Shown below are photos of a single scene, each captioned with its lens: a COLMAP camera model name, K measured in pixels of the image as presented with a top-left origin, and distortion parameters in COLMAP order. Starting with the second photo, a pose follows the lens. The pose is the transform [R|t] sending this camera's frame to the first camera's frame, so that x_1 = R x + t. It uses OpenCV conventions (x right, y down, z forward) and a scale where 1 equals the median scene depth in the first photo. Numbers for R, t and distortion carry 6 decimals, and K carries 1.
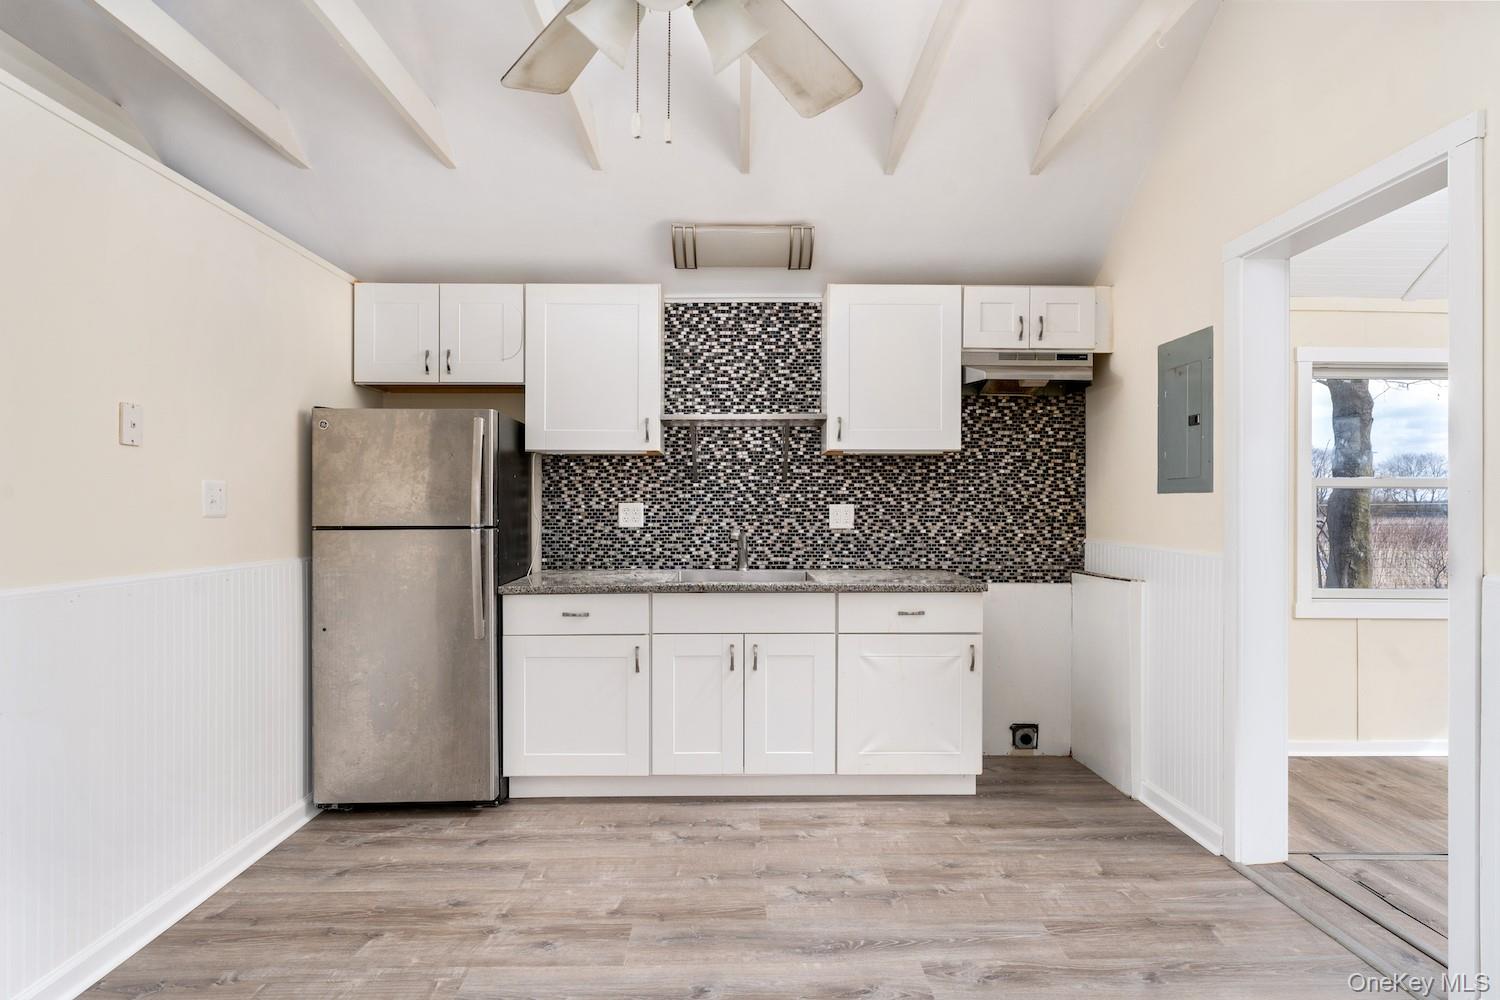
lens RADIAL K [[808.2, 0, 750.0], [0, 808.2, 500.0], [0, 0, 1]] dist [0.001565, -0.001202]
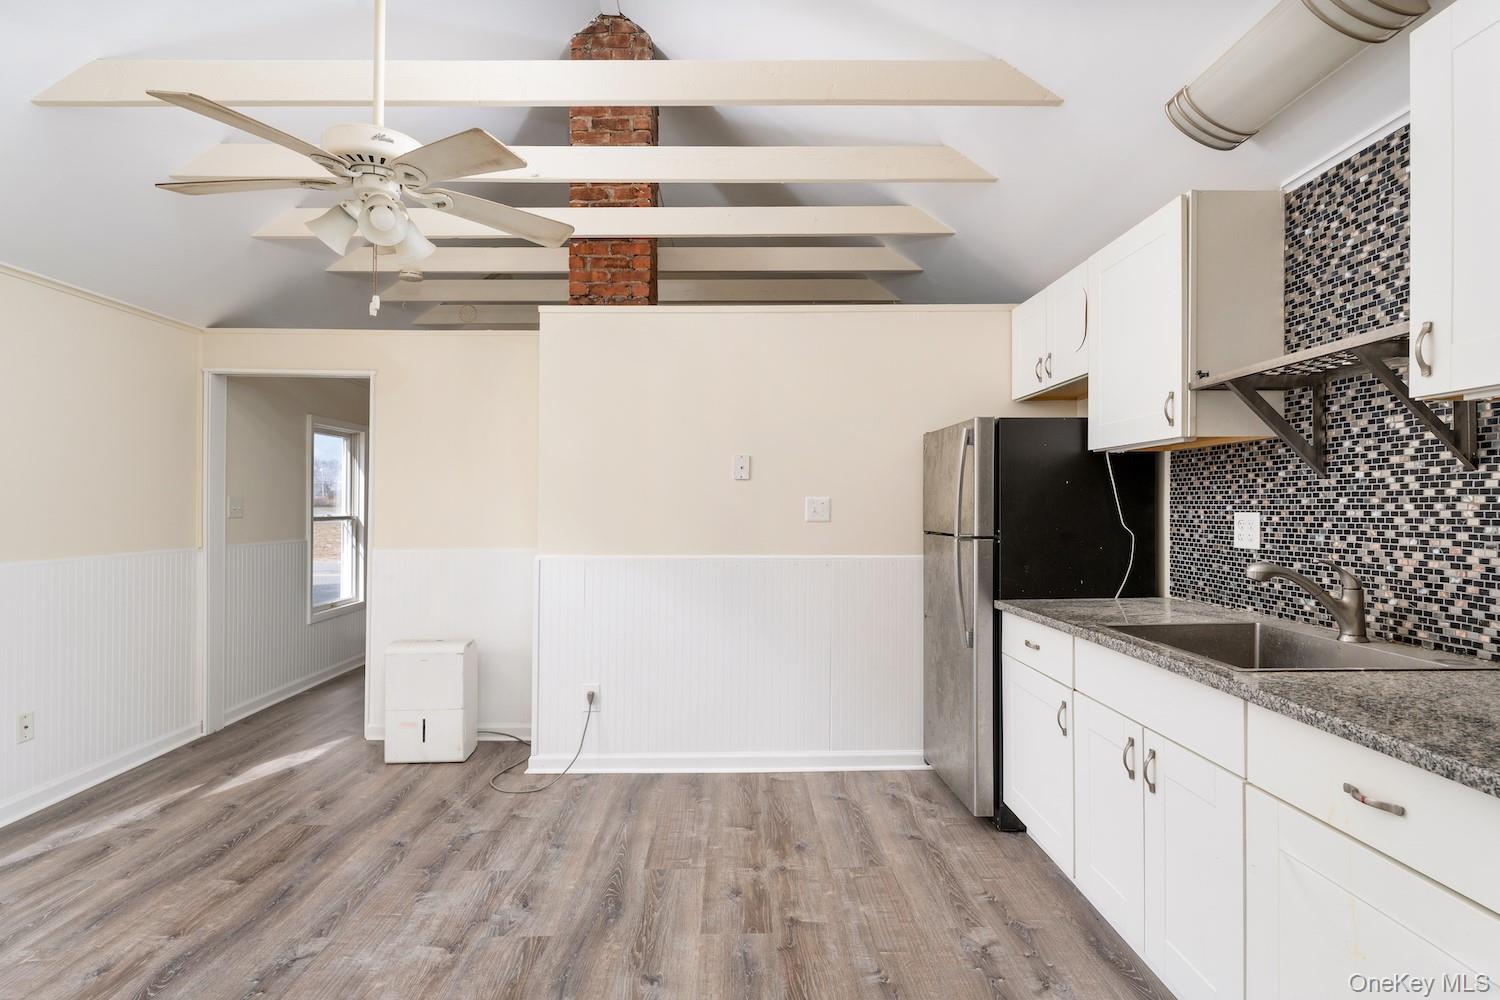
lens RADIAL K [[752.4, 0, 750.0], [0, 752.4, 500.0], [0, 0, 1]] dist [-0.014165, 0.000403]
pose [[-0.005774, -0.009151, -0.999941, 0.476393], [0.009483, 0.999913, -0.009205, -0.005090], [0.999938, -0.009536, -0.005687, 0.588293]]
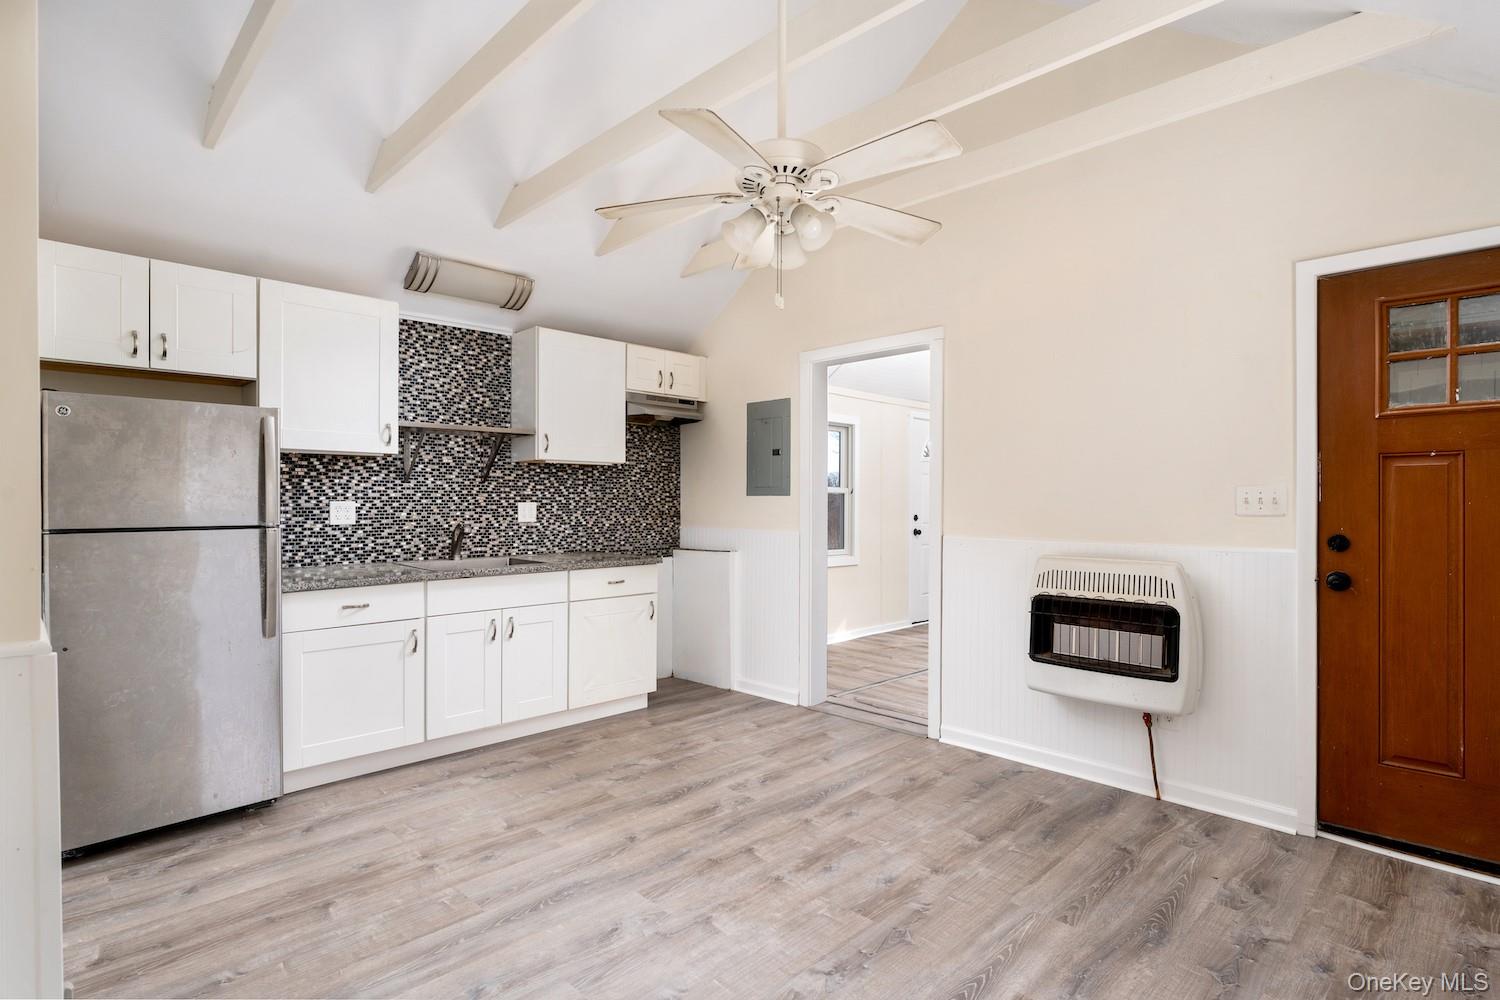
lens RADIAL K [[746.9, 0, 750.0], [0, 746.9, 500.0], [0, 0, 1]] dist [-0.002775, 0.000037]
pose [[0.722758, 0.001542, 0.691099, -0.432184], [-0.005289, 0.999981, 0.003300, -0.003958], [-0.691081, -0.006040, 0.722752, -0.060203]]
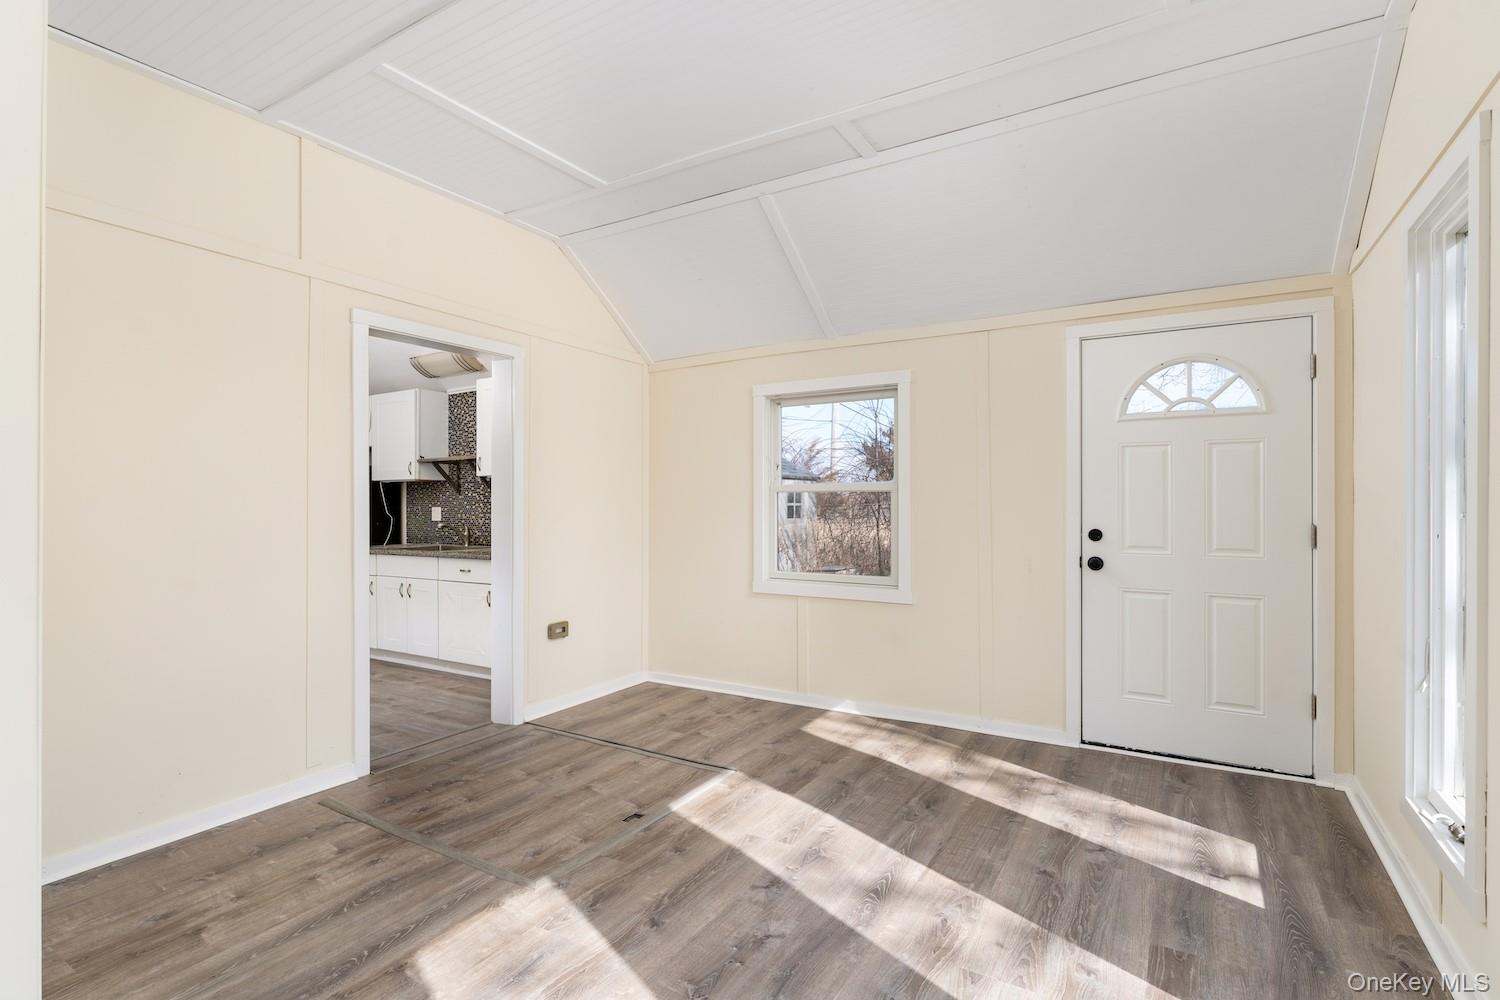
lens RADIAL K [[718.1, 0, 750.0], [0, 718.1, 500.0], [0, 0, 1]] dist [-0.000311, 0.000036]
pose [[0.841159, -0.011821, -0.540659, 1.310308], [0.014893, 0.999888, 0.001310, -0.004231], [0.540583, -0.009154, 0.841241, 0.026138]]
